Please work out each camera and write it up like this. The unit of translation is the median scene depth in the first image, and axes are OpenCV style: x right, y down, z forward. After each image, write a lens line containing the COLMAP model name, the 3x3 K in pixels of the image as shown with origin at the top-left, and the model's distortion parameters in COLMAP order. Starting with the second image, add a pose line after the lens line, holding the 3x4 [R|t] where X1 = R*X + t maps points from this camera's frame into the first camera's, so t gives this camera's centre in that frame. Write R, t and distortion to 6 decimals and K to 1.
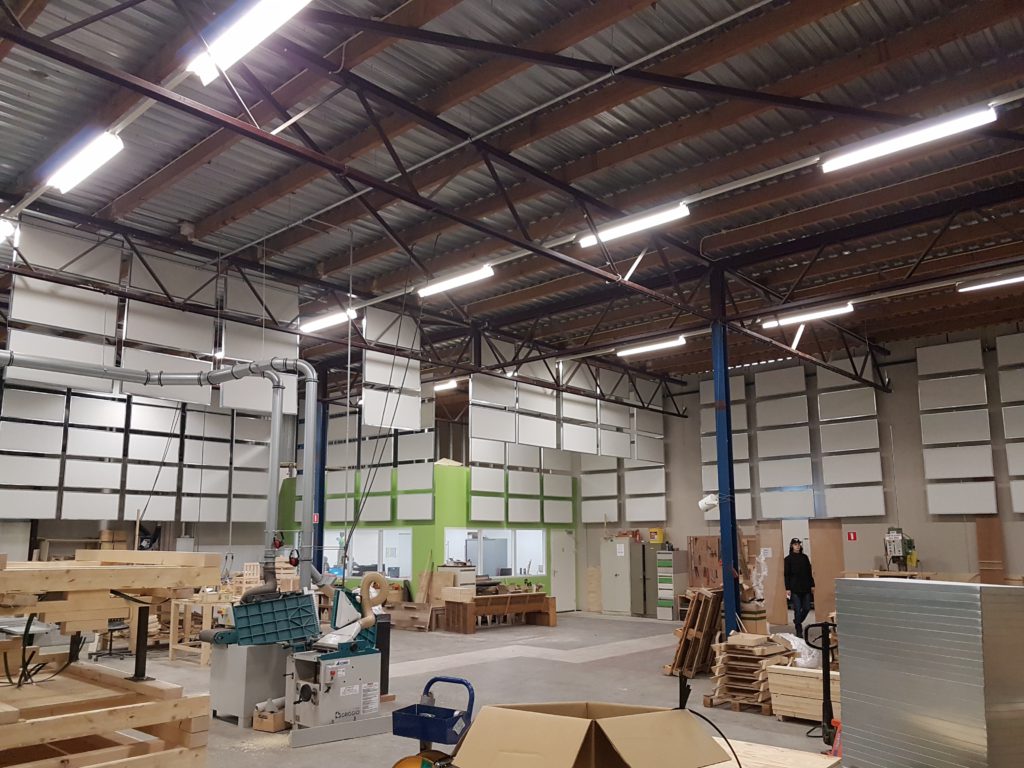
lens RADIAL K [[793.5, 0, 525.6], [0, 793.5, 409.1], [0, 0, 1]] dist [0.004495, 0.002433]
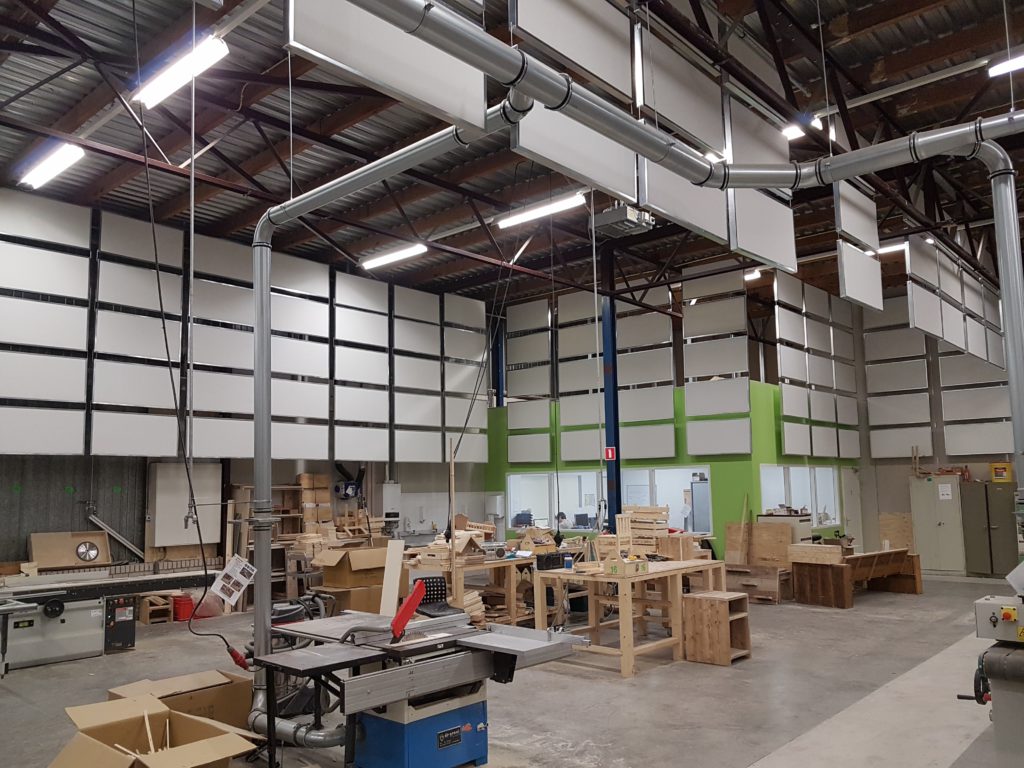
lens RADIAL K [[797.2, 0, 510.0], [0, 797.2, 398.2], [0, 0, 1]] dist [0.003337, -0.005639]
pose [[0.999854, -0.014018, -0.009739, -0.314247], [0.014510, 0.998518, 0.052445, 0.041806], [0.008989, -0.052579, 0.998576, 0.237693]]
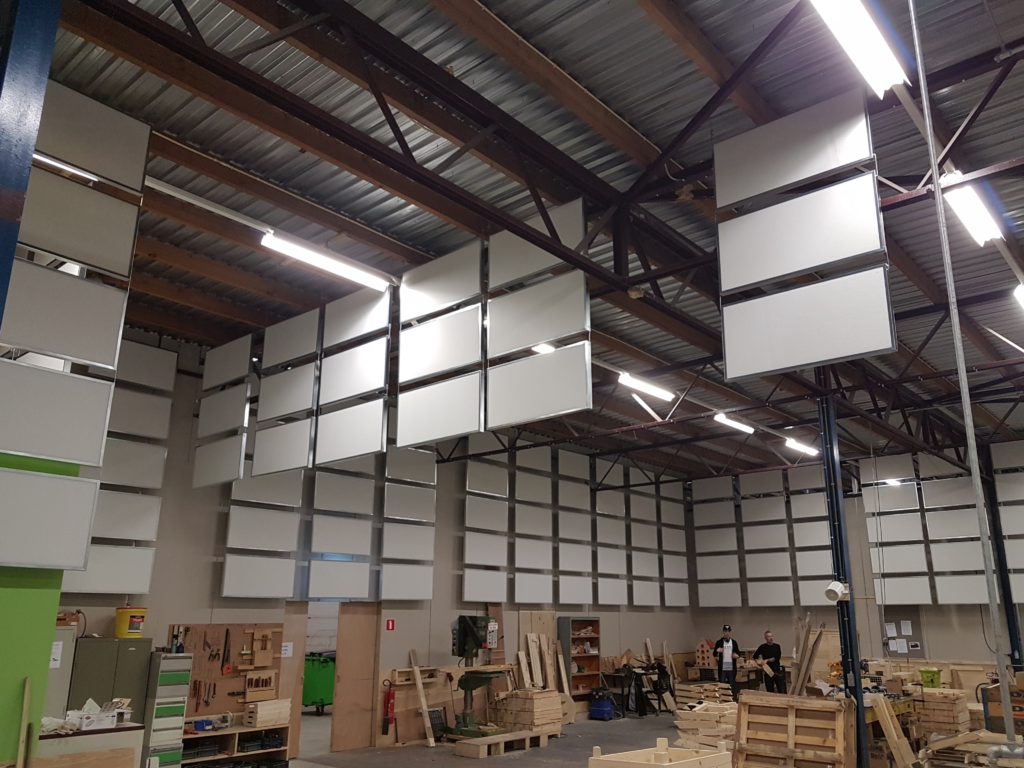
lens RADIAL K [[797.2, 0, 510.0], [0, 797.2, 398.2], [0, 0, 1]] dist [0.003337, -0.005639]
pose [[-0.007494, 0.270630, 0.962654, -0.389731], [-0.168256, 0.948615, -0.267993, 0.122918], [-0.985715, -0.163981, 0.038426, 0.791404]]
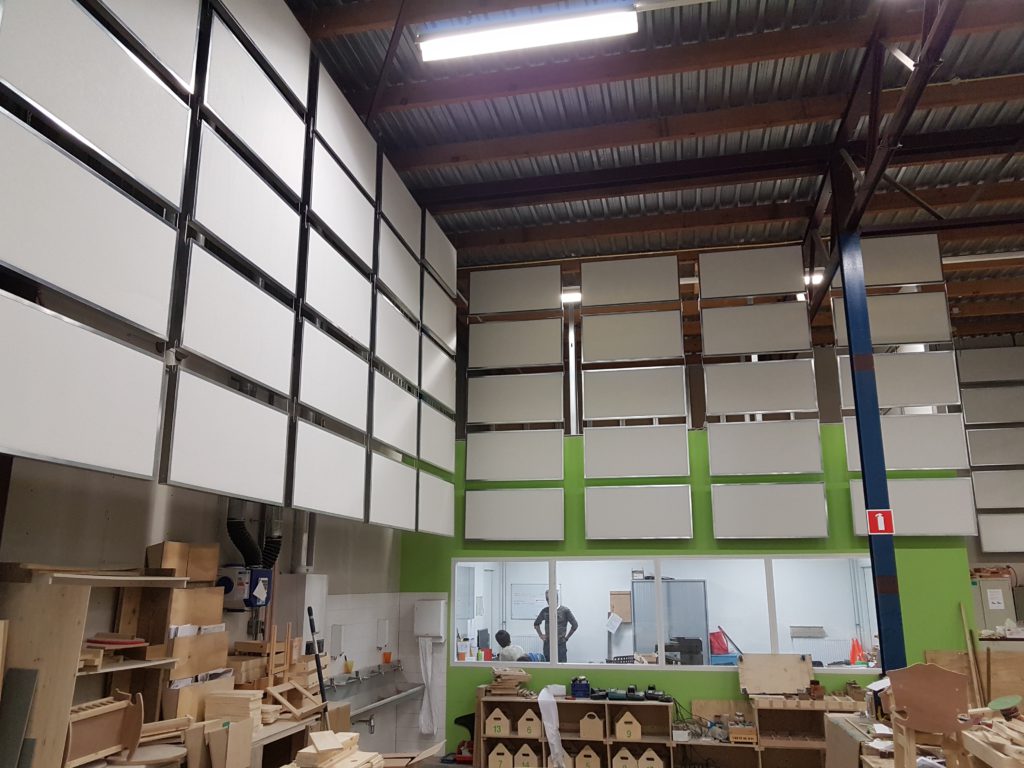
lens RADIAL K [[812.3, 0, 512.0], [0, 812.3, 384.0], [0, 0, 1]] dist [0.032132, 0.000740]
pose [[0.867249, 0.117698, 0.483763, -0.554312], [-0.080605, 0.992029, -0.096856, 0.111830], [-0.491307, 0.045004, 0.869823, 0.667352]]
